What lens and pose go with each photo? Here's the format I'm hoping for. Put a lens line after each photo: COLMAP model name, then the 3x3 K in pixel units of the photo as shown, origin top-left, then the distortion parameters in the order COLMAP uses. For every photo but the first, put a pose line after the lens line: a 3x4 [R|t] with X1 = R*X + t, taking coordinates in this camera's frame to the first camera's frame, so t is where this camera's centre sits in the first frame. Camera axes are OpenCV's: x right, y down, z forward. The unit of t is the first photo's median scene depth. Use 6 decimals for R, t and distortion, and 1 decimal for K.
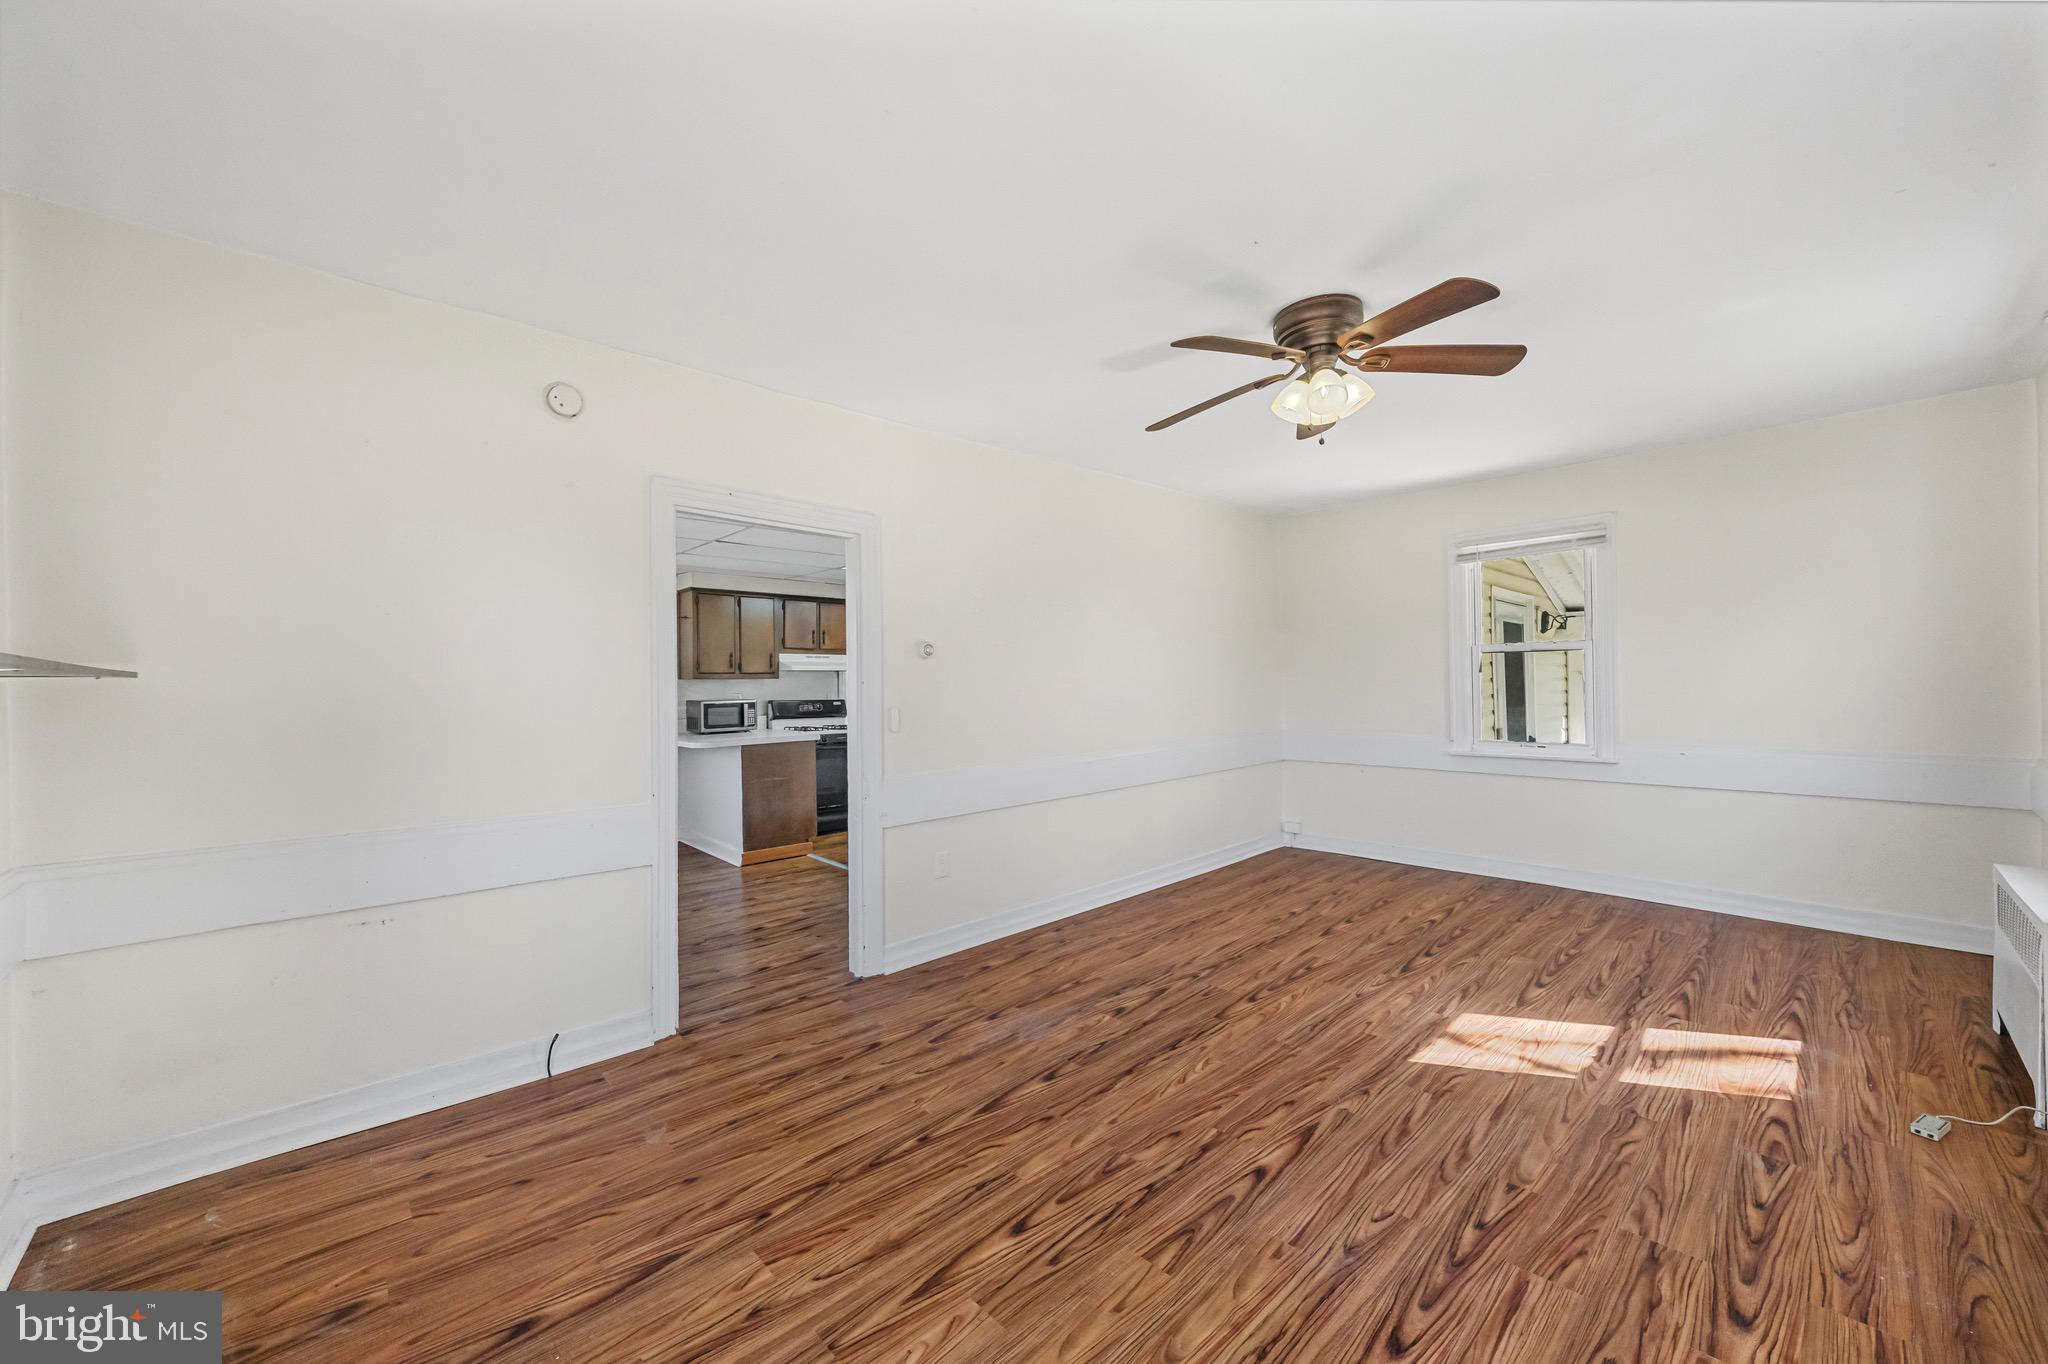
lens RADIAL K [[800.0, 0, 1010.2], [0, 800.0, 684.0], [0, 0, 1]] dist [-0.000710, -0.000332]
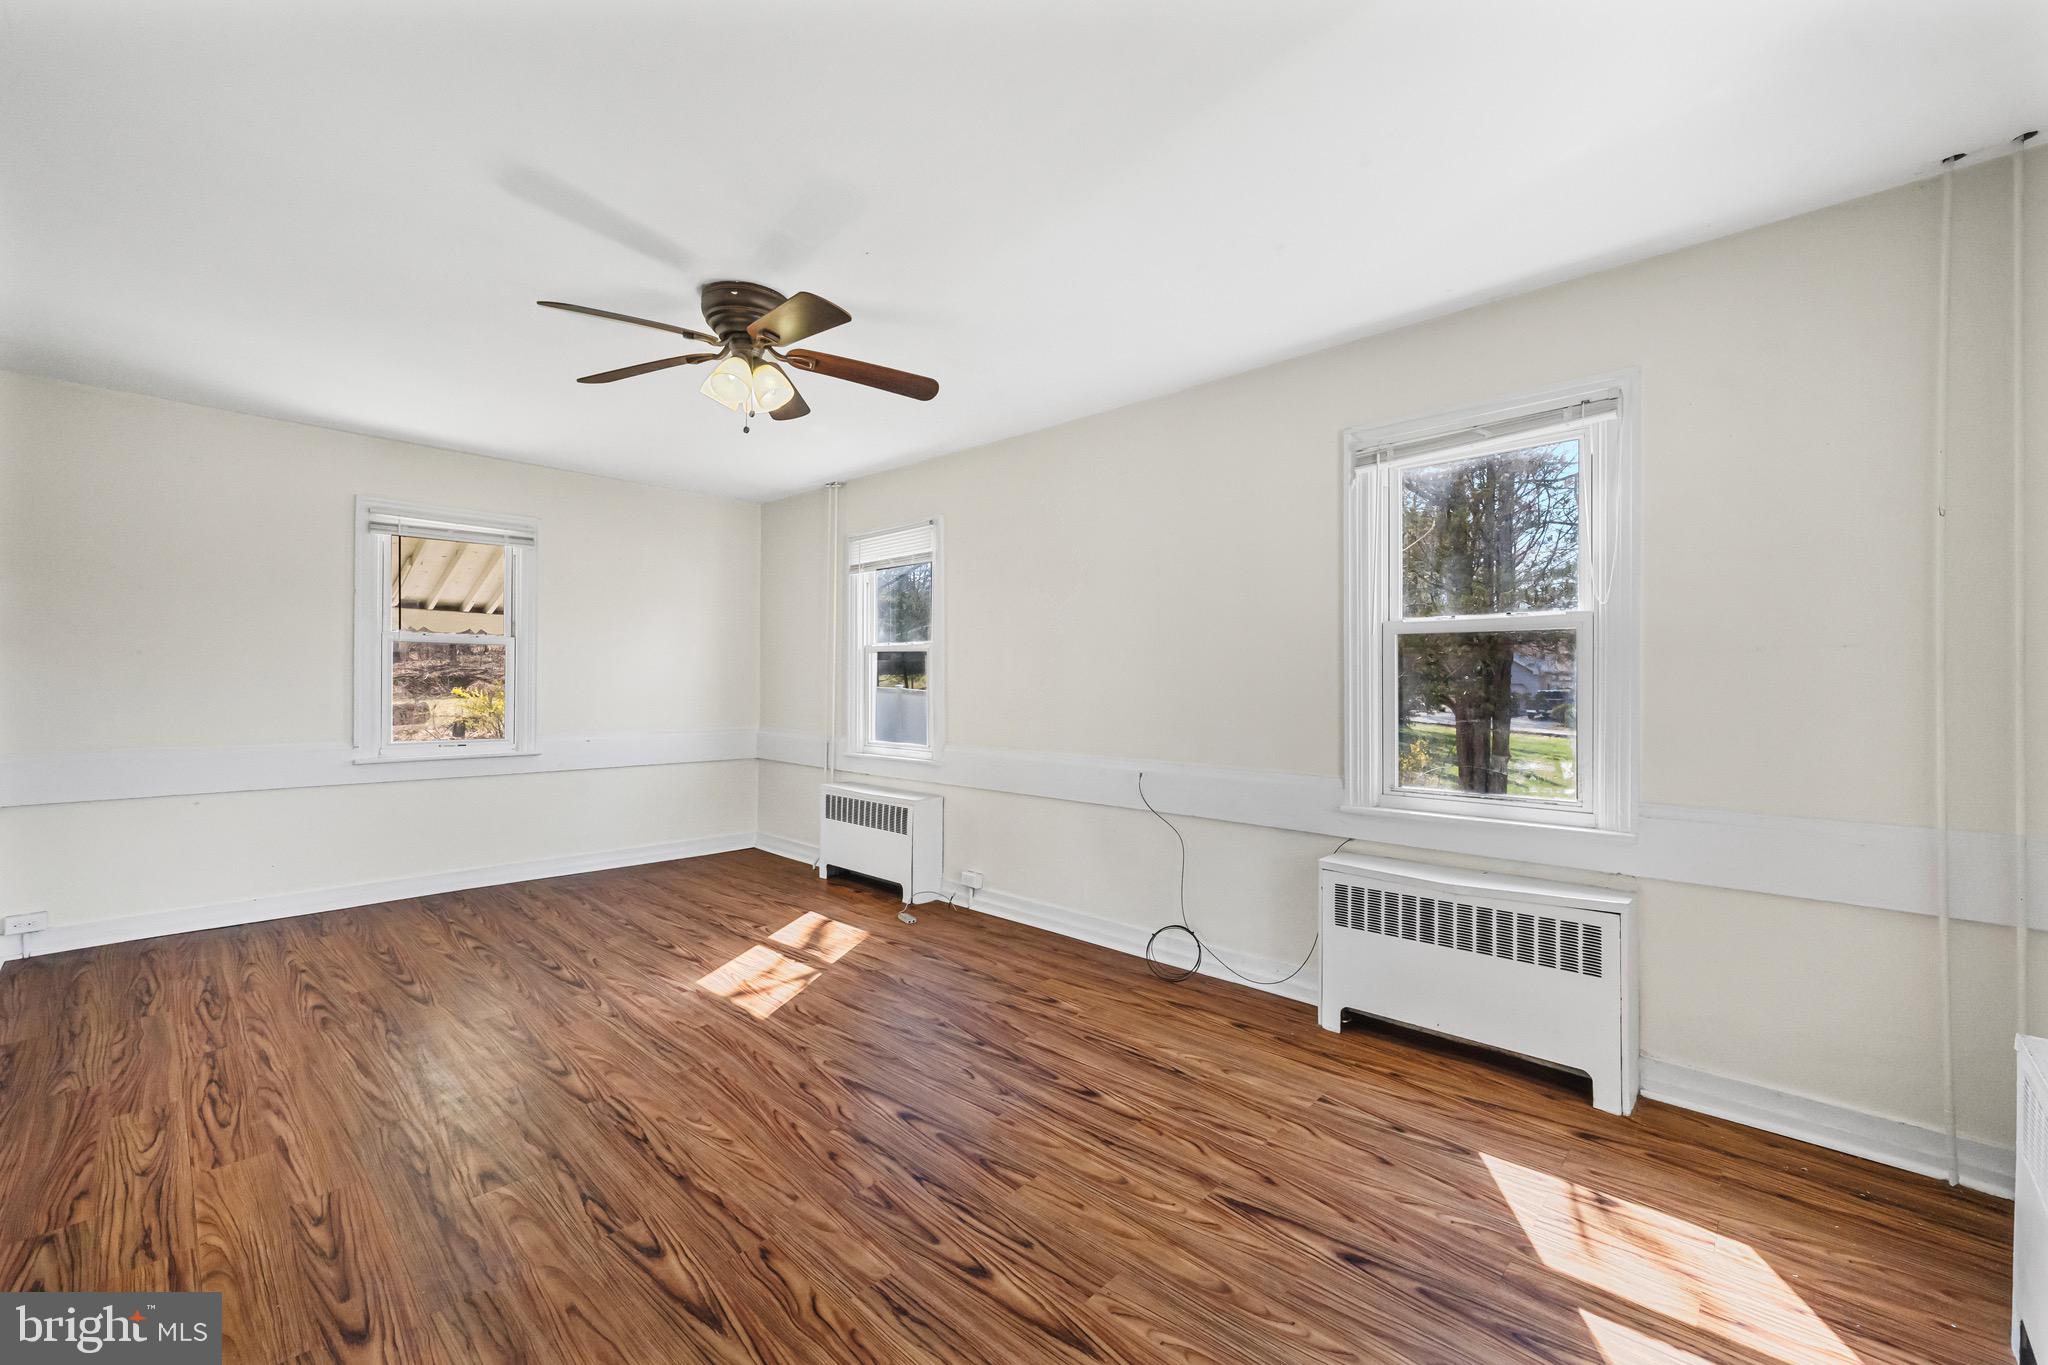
lens RADIAL K [[800.0, 0, 1032.0], [0, 800.0, 679.6], [0, 0, 1]] dist [-0.000710, -0.000332]
pose [[-0.081048, 0.014736, 0.996601, -0.655443], [-0.007465, 0.999854, -0.015391, 0.011909], [-0.996682, -0.008687, -0.080926, 0.729095]]
